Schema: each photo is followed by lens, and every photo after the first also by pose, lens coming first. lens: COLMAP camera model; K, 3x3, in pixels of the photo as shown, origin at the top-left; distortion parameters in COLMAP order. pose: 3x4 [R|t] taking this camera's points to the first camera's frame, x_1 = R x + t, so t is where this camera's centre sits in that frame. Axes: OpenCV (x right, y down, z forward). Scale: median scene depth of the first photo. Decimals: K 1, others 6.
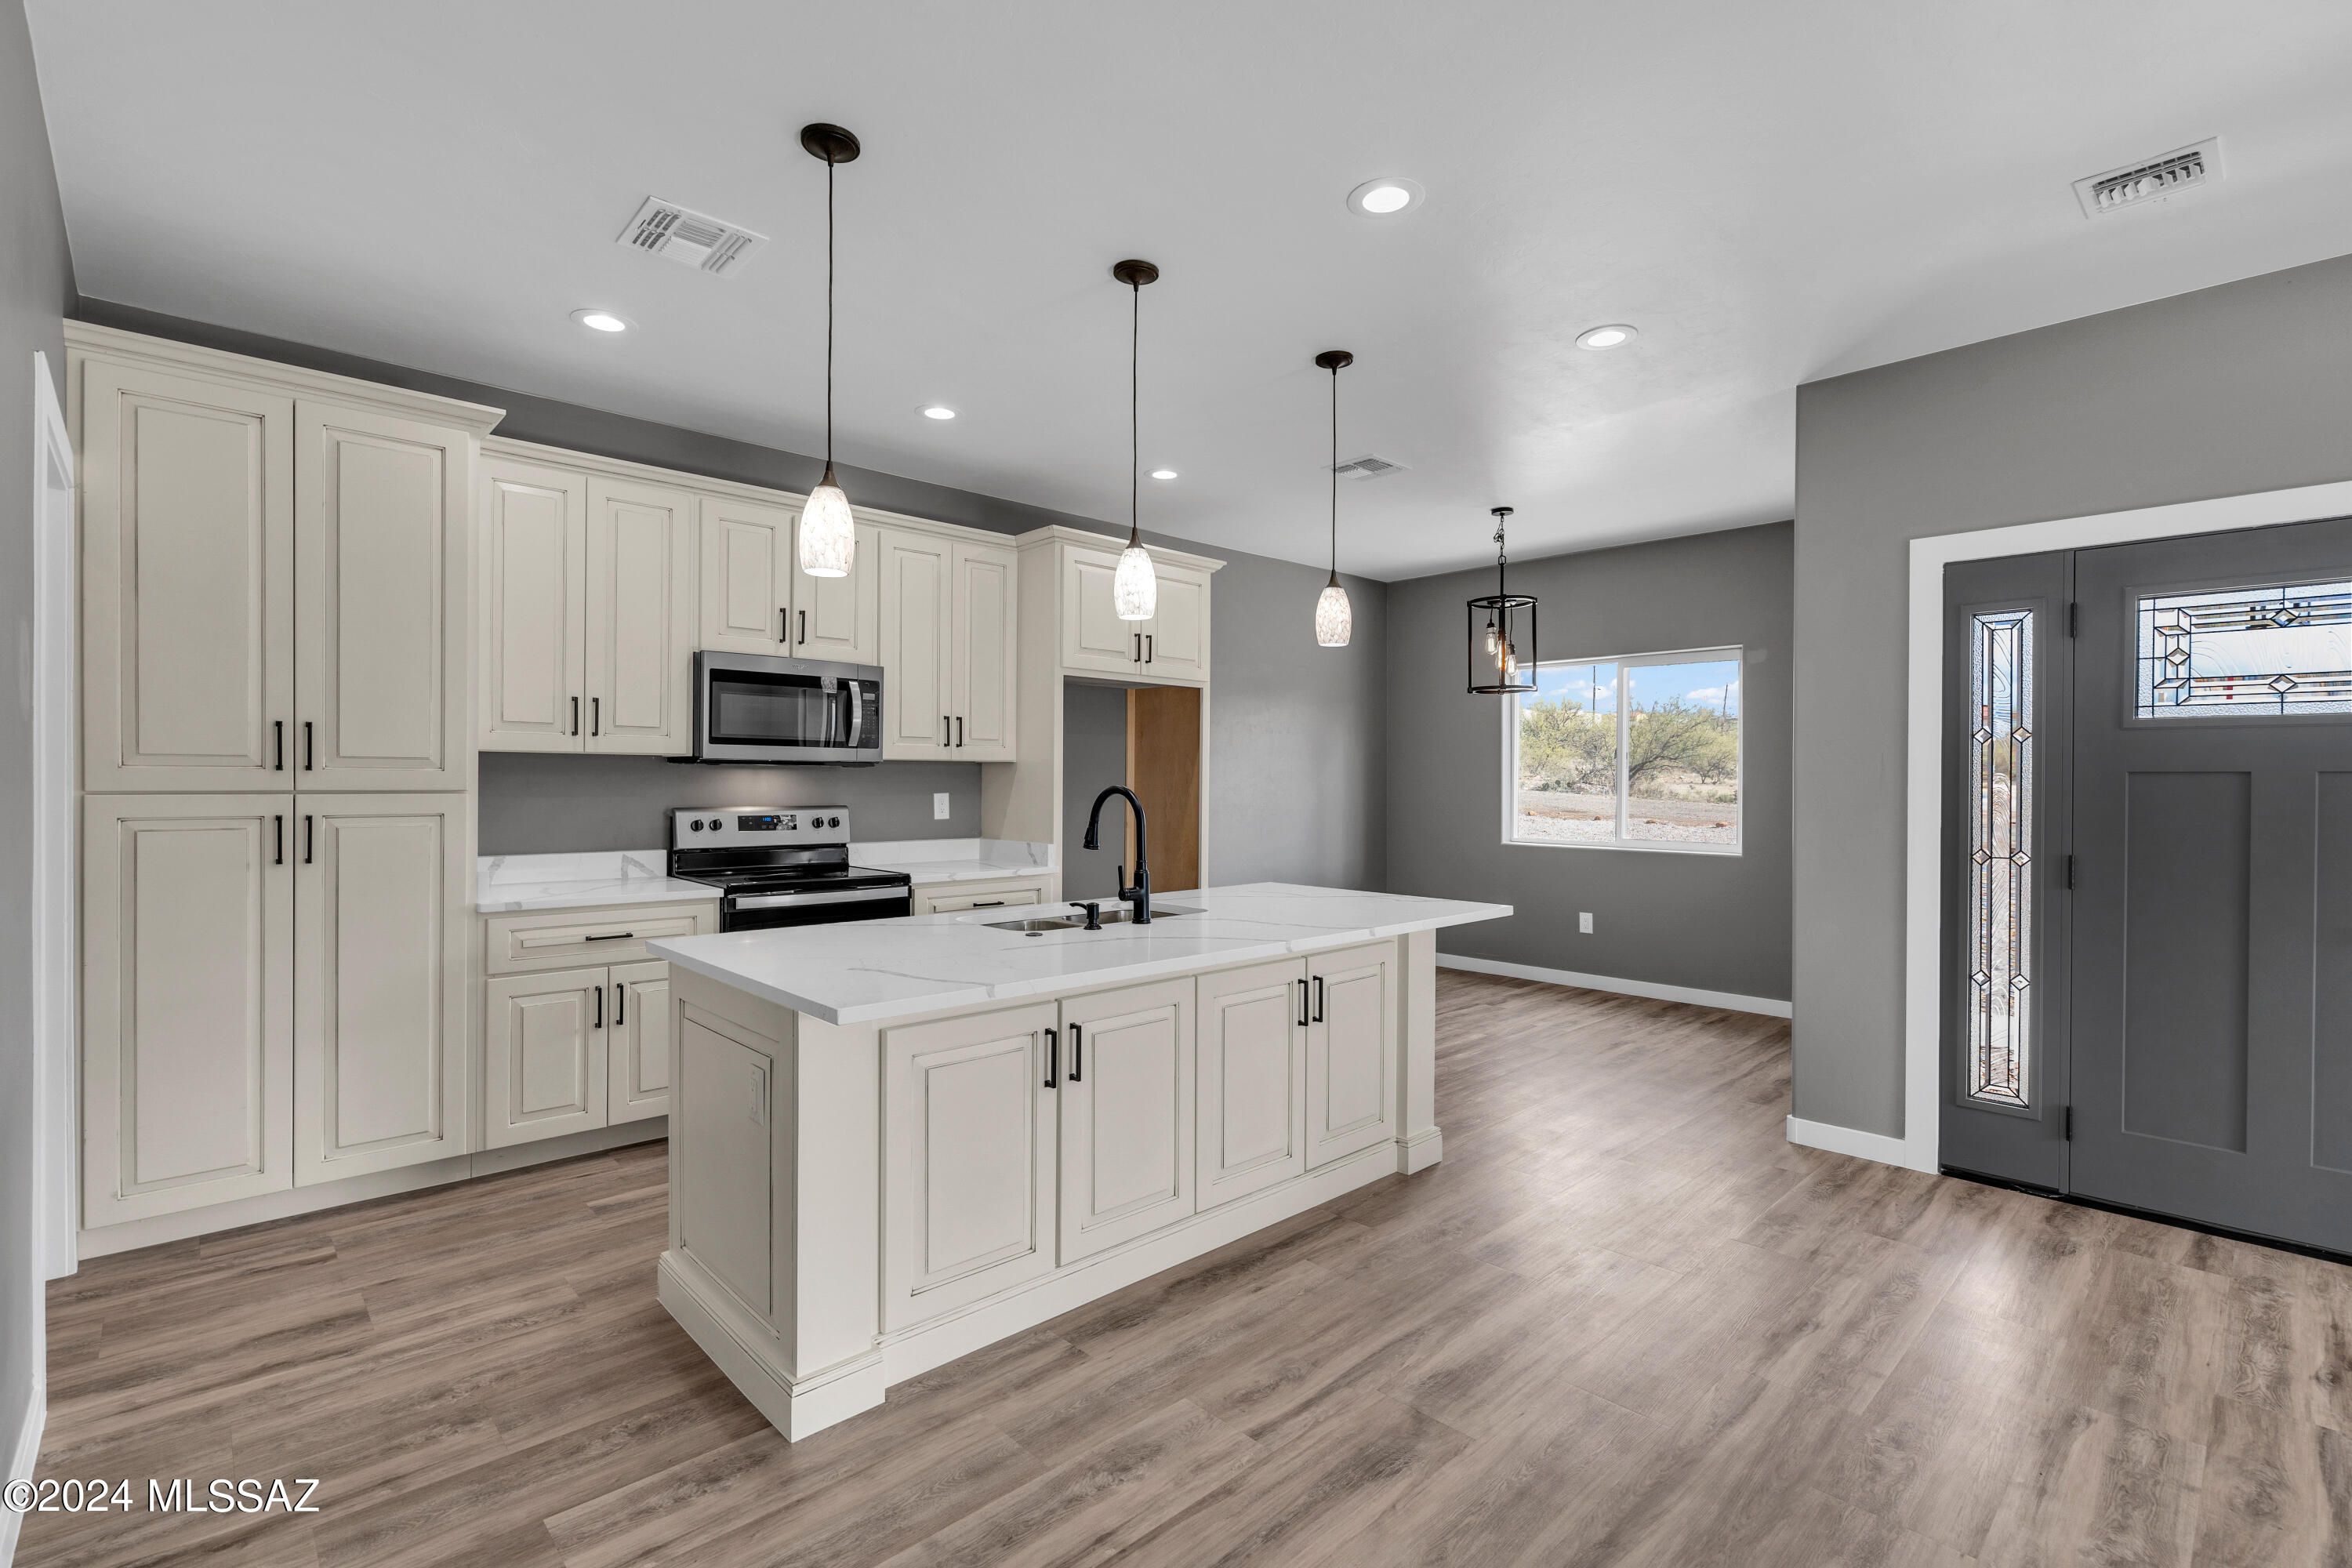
lens RADIAL K [[1072.4, 0, 1159.9], [0, 1072.4, 787.2], [0, 0, 1]] dist [0.000242, -0.000404]
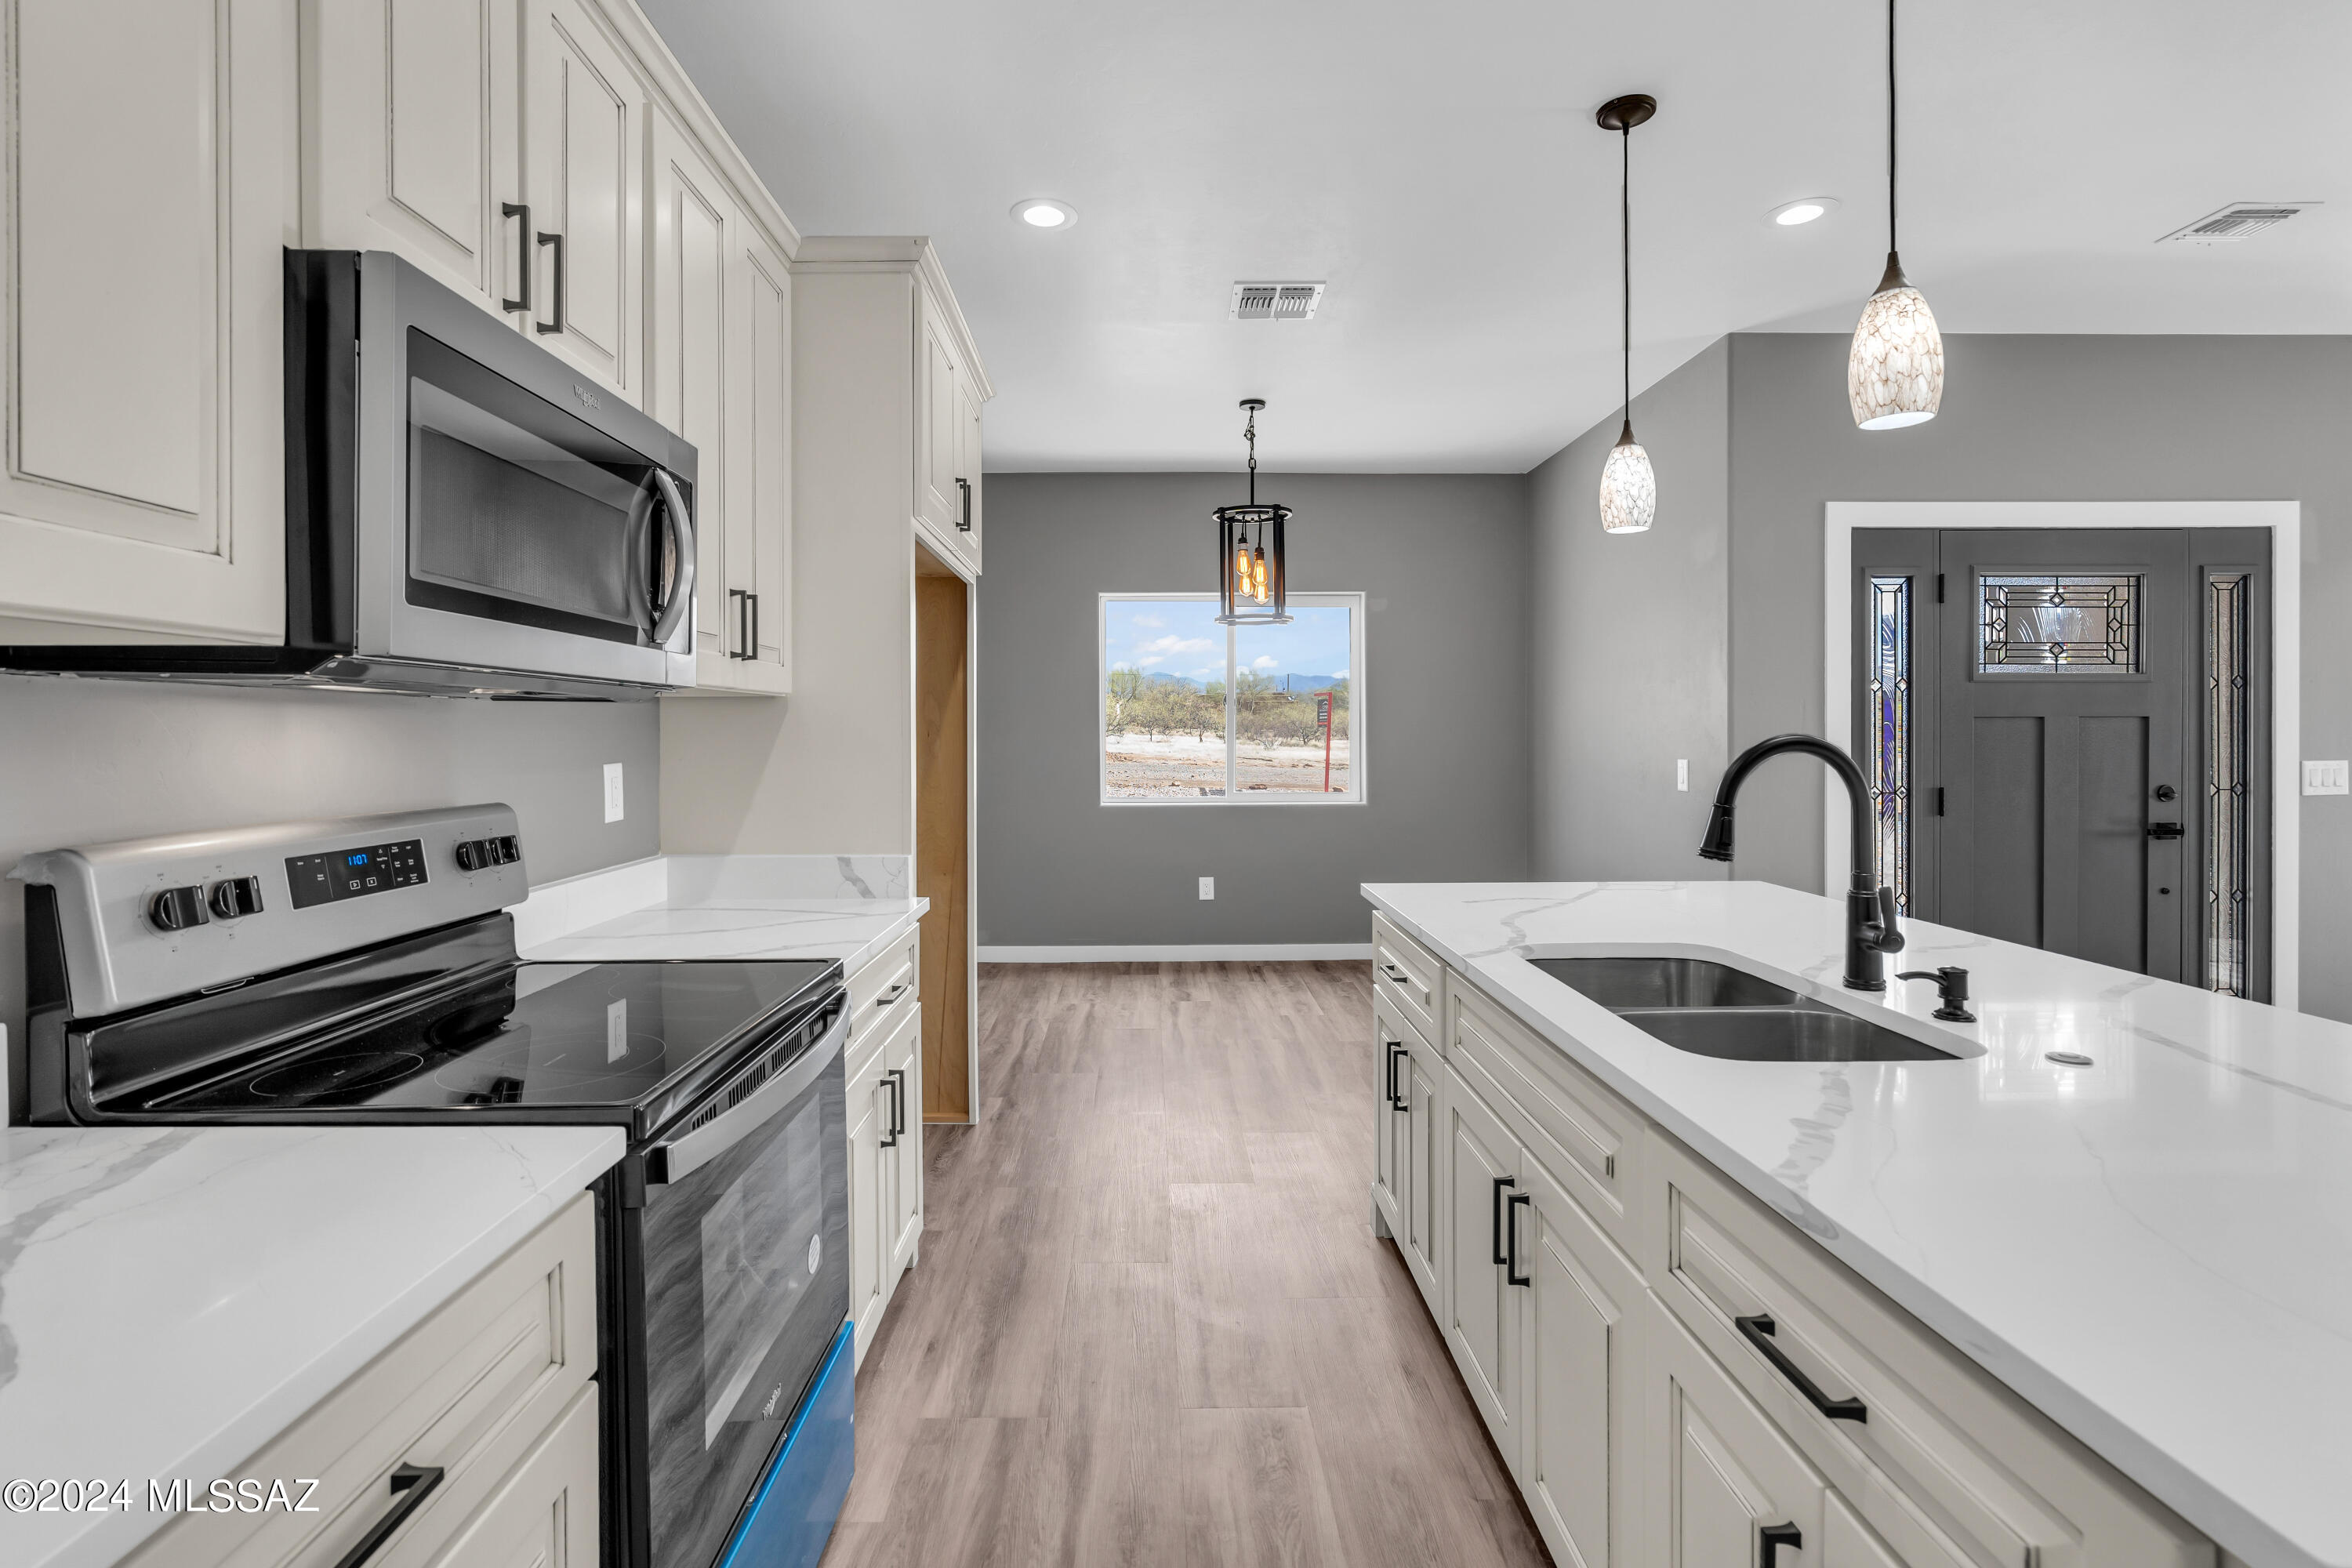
lens RADIAL K [[1101.2, 0, 1167.7], [0, 1101.2, 742.3], [0, 0, 1]] dist [-0.001125, 0.000758]
pose [[0.664368, -0.013803, 0.747278, -0.596313], [0.012312, 0.999896, 0.007524, -0.005633], [-0.747304, 0.004202, 0.664469, 0.794132]]
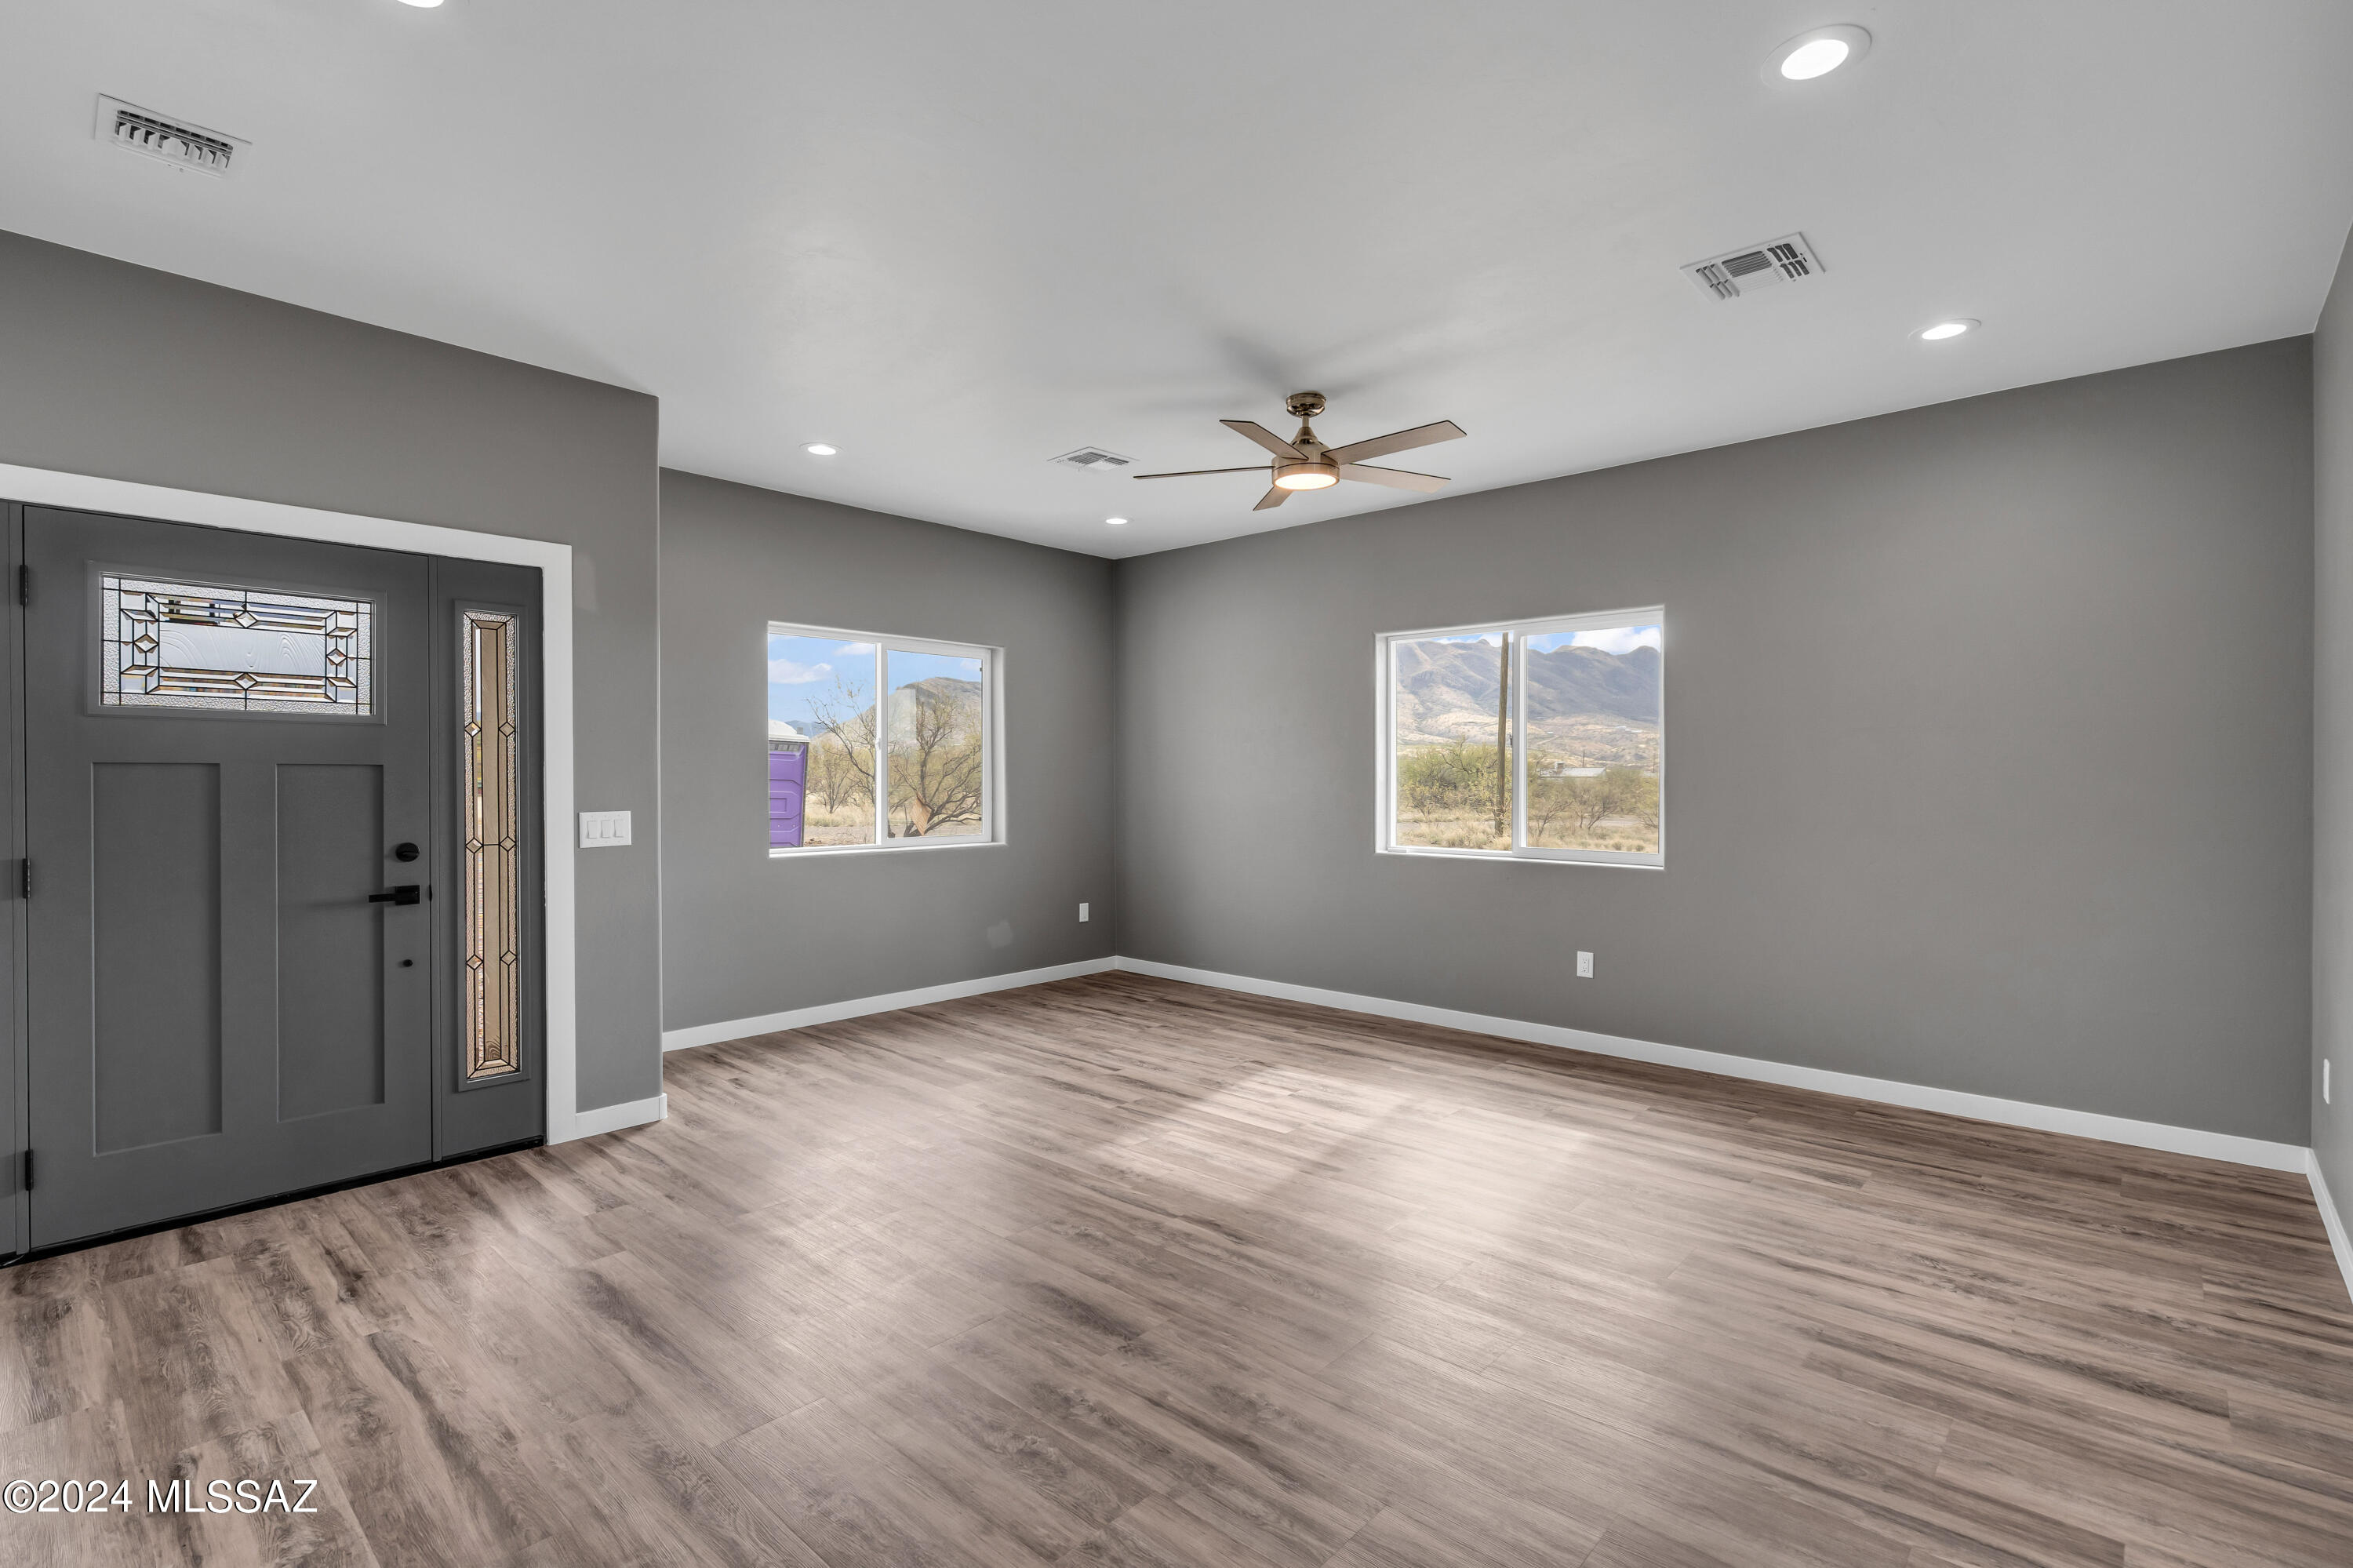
lens RADIAL K [[1067.2, 0, 1185.6], [0, 1067.2, 783.9], [0, 0, 1]] dist [-0.002616, 0.000650]
pose [[-0.082584, -0.011096, 0.996522, -0.074726], [0.005269, 0.999919, 0.011571, -0.001643], [-0.996570, 0.006207, -0.082519, 0.135924]]
